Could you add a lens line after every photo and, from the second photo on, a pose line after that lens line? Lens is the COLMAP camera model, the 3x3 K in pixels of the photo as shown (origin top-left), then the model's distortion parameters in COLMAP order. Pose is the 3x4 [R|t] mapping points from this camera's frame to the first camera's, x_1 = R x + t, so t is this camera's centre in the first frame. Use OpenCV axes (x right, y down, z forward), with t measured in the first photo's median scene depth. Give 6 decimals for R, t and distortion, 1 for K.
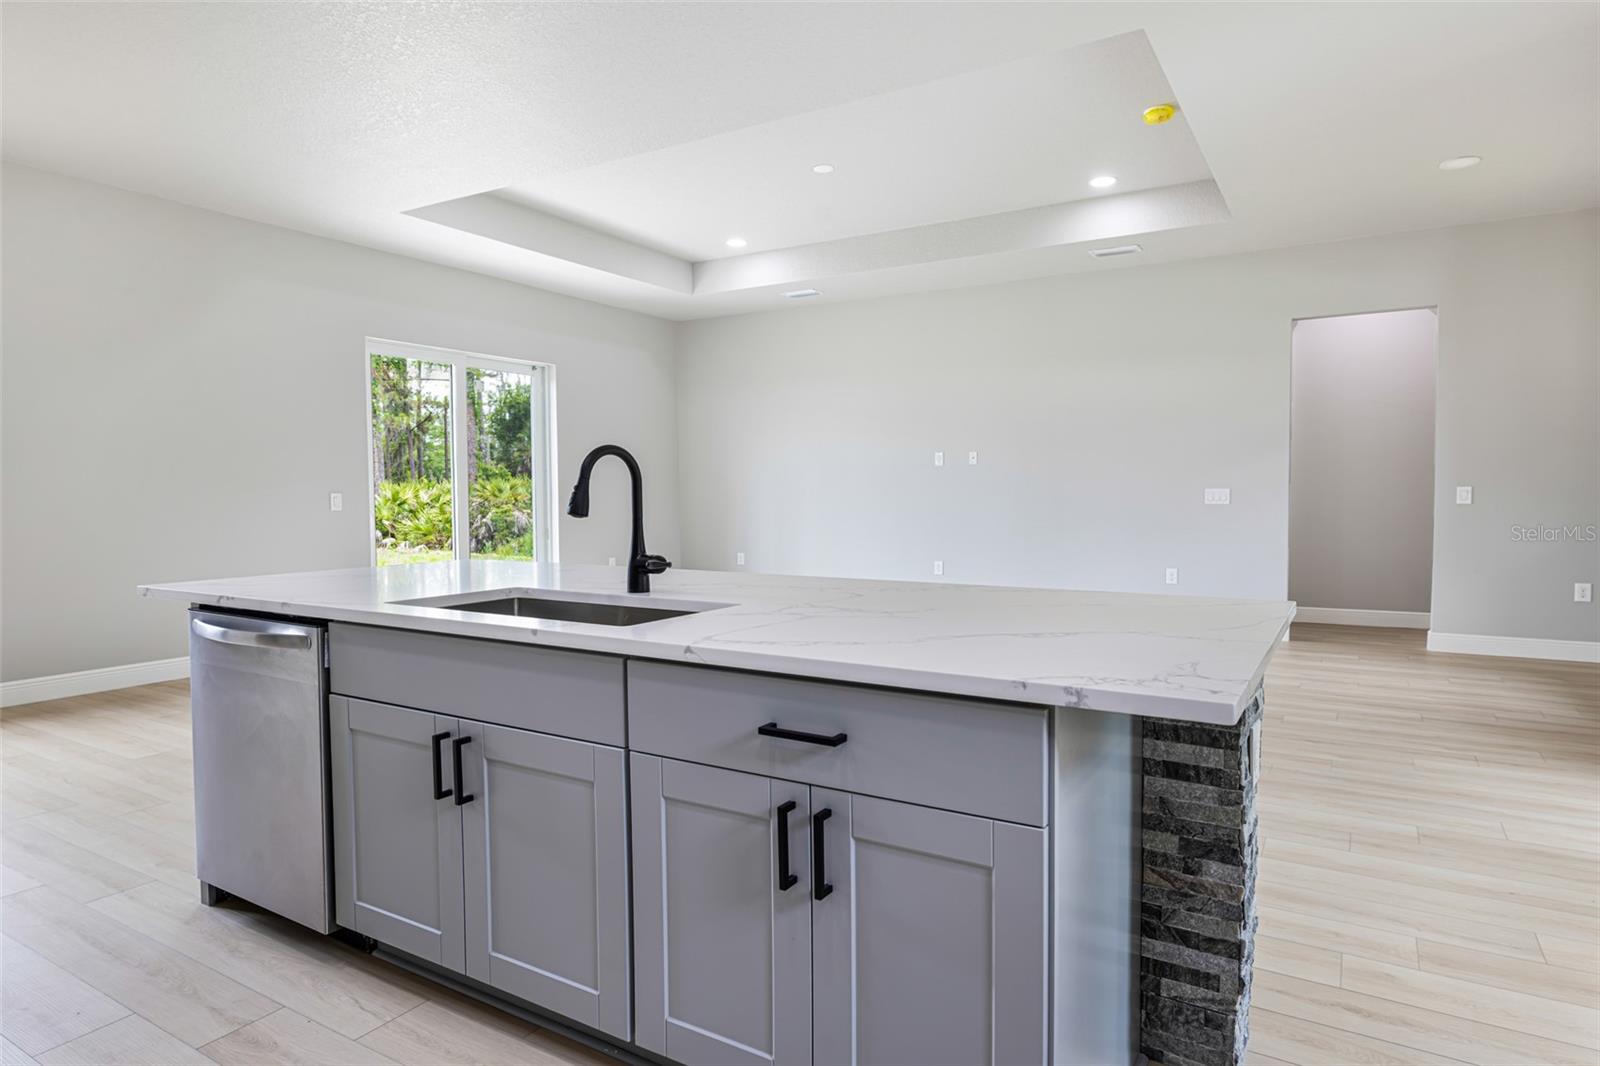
lens RADIAL K [[829.1, 0, 800.0], [0, 829.1, 533.0], [0, 0, 1]] dist [0.000999, 0.000472]
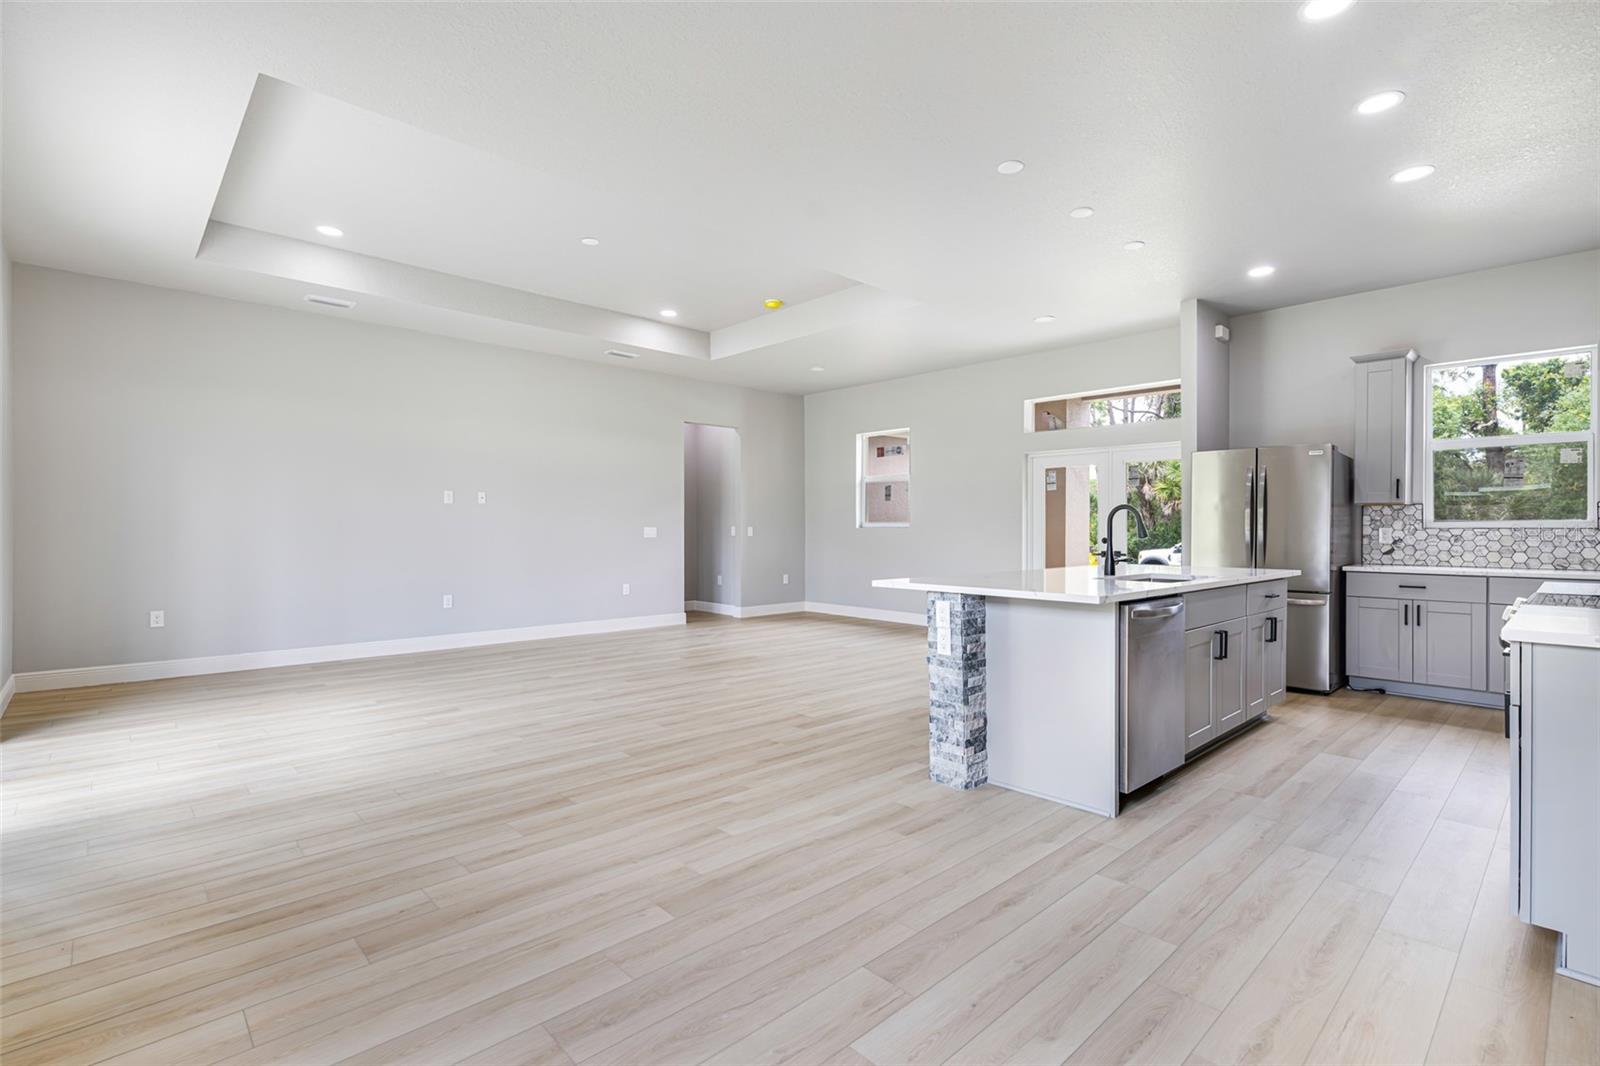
lens RADIAL K [[733.4, 0, 791.1], [0, 733.4, 531.0], [0, 0, 1]] dist [0.002545, 0.000452]
pose [[0.321228, 0.000762, 0.947001, -0.774424], [0.046845, 0.998763, -0.016694, -0.015399], [-0.945842, 0.049725, 0.320795, 0.411058]]
